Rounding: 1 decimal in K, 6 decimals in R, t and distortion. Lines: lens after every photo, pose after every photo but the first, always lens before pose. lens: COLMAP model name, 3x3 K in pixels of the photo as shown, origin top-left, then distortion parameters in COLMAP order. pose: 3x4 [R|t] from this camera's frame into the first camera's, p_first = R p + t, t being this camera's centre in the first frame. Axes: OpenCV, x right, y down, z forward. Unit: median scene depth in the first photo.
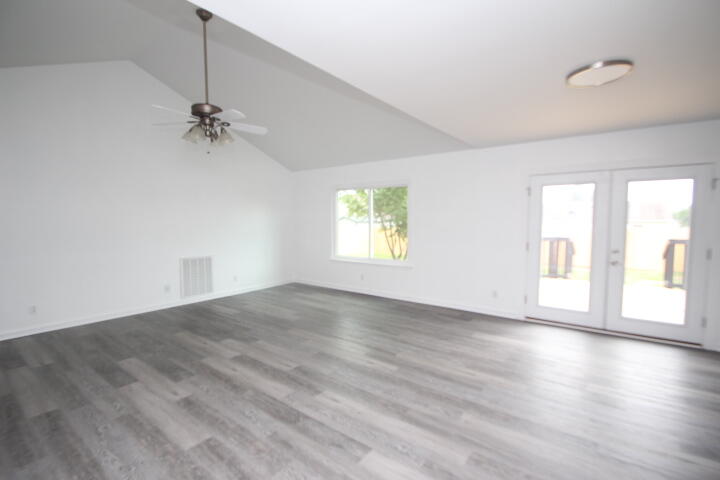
lens RADIAL K [[336.0, 0, 361.0], [0, 336.0, 242.2], [0, 0, 1]] dist [0.004612, -0.009251]
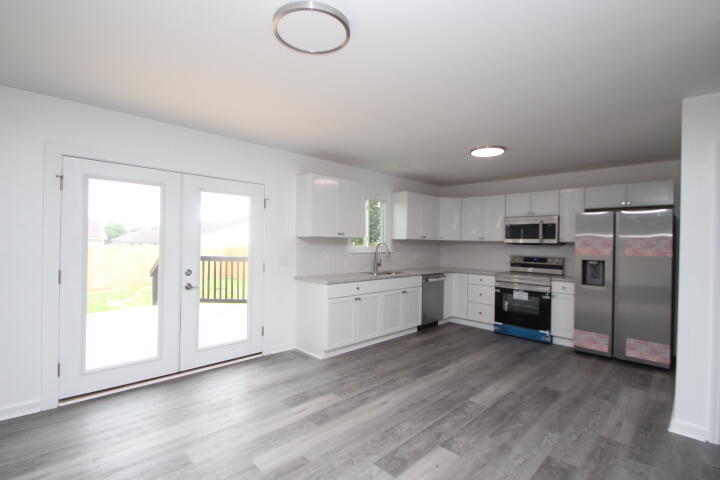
lens RADIAL K [[336.0, 0, 357.7], [0, 336.0, 245.1], [0, 0, 1]] dist [0.004612, -0.009251]
pose [[0.148791, -0.004600, 0.988858, 0.001726], [0.048633, 0.998813, -0.002671, -0.018666], [-0.987672, 0.048489, 0.148838, 0.466202]]
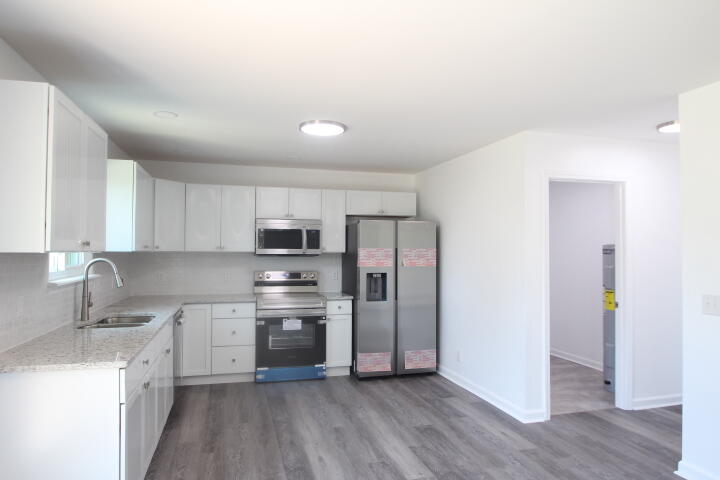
lens RADIAL K [[463.4, 0, 362.9], [0, 463.4, 241.5], [0, 0, 1]] dist [-0.020431, -0.001808]
pose [[-0.795604, 0.013742, 0.605661, 0.375546], [0.039341, 0.998804, 0.029018, -0.064853], [-0.604538, 0.046914, -0.795194, 0.945021]]
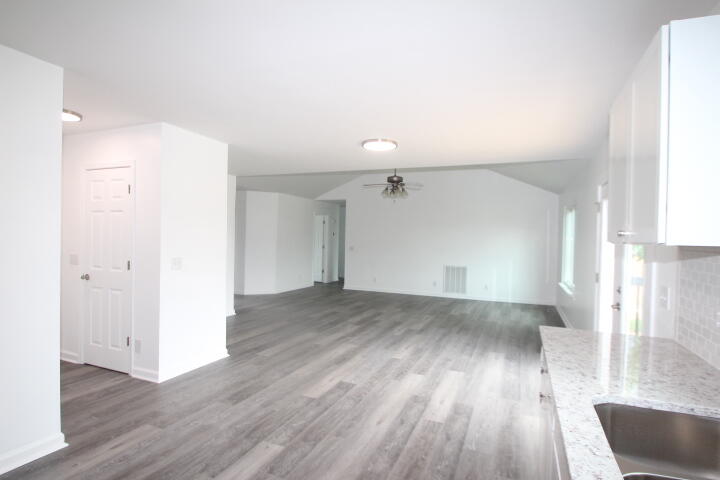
lens RADIAL K [[386.2, 0, 358.1], [0, 386.2, 235.7], [0, 0, 1]] dist [-0.006687, 0.000102]
pose [[0.241027, 0.003849, -0.970511, 1.405800], [-0.091007, 0.995676, -0.018653, -0.021721], [0.966242, 0.092819, 0.240335, 0.284313]]
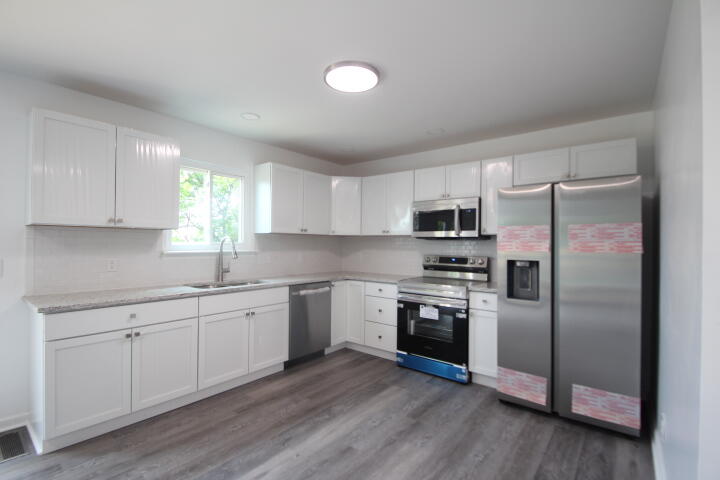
lens RADIAL K [[336.0, 0, 358.9], [0, 336.0, 241.7], [0, 0, 1]] dist [0.004612, -0.009251]
pose [[0.041665, 0.009580, 0.999086, 0.447090], [0.059015, 0.998185, -0.012032, 0.012279], [-0.997387, 0.059462, 0.041024, 0.203346]]
